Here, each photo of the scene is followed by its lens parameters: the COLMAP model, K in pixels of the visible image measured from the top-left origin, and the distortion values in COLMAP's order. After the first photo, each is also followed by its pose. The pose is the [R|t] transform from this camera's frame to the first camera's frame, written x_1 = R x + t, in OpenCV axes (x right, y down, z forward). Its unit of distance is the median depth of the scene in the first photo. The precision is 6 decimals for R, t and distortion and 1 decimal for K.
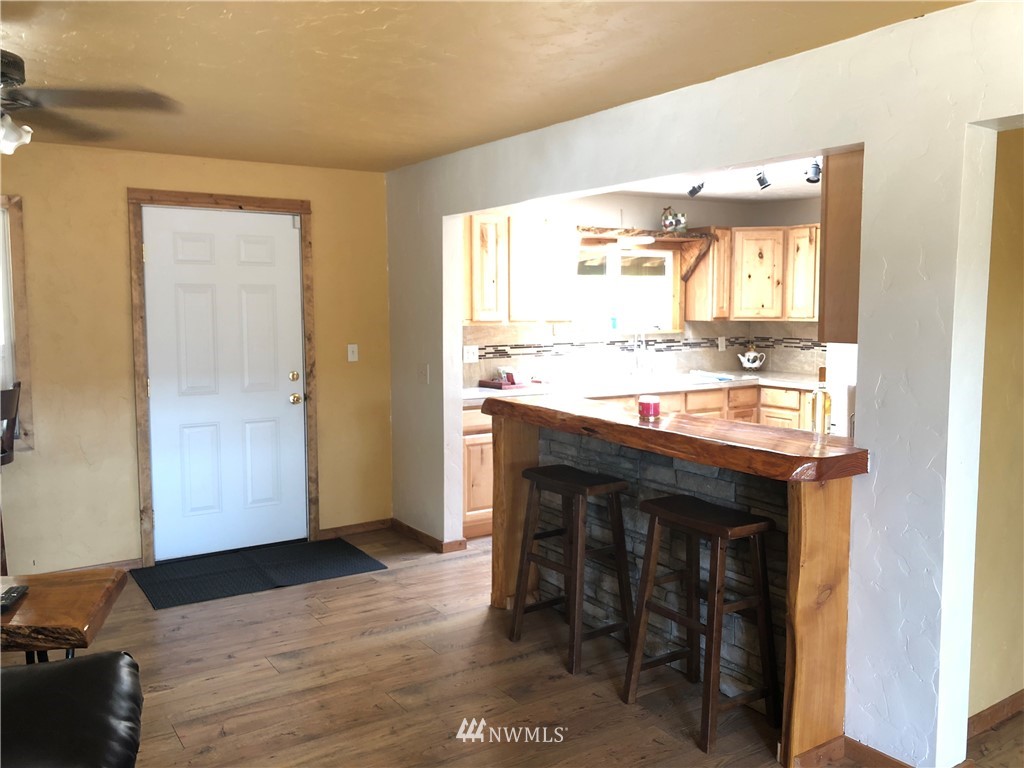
lens RADIAL K [[831.5, 0, 511.0], [0, 831.5, 382.6], [0, 0, 1]] dist [0.025126, -0.026508]
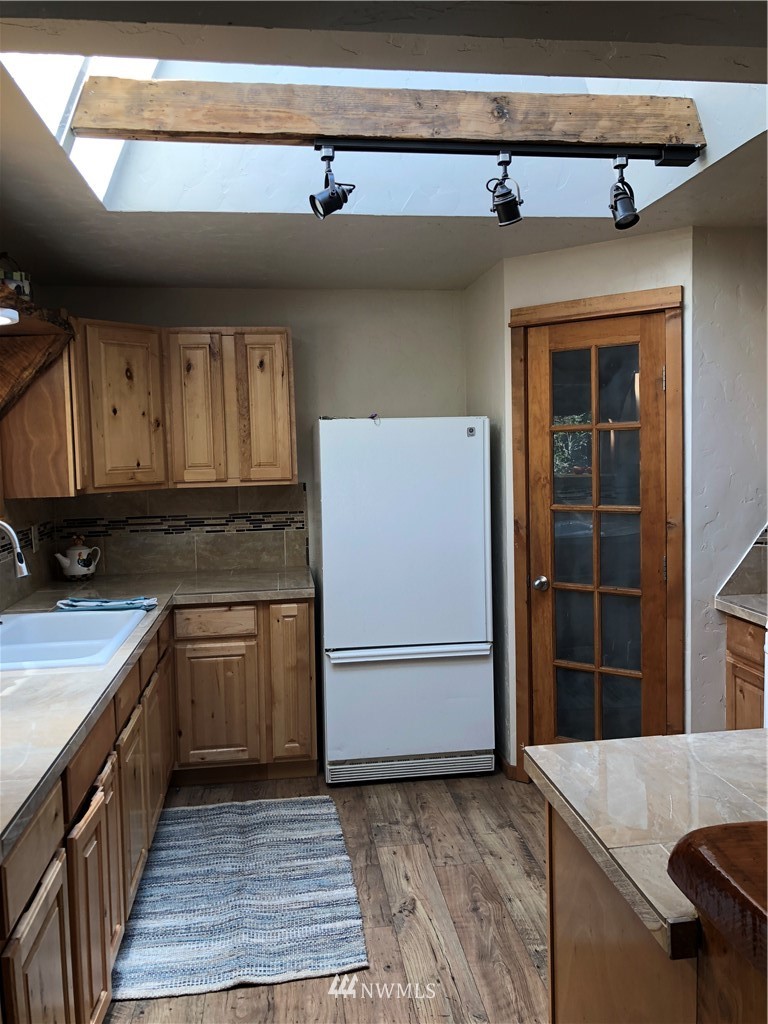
lens RADIAL K [[831.5, 0, 384.7], [0, 831.5, 509.3], [0, 0, 1]] dist [0.025126, -0.026508]
pose [[0.454673, -0.079048, 0.887144, -0.123803], [0.110199, 0.993393, 0.032037, -0.061627], [-0.883815, 0.083196, 0.460380, 0.598366]]
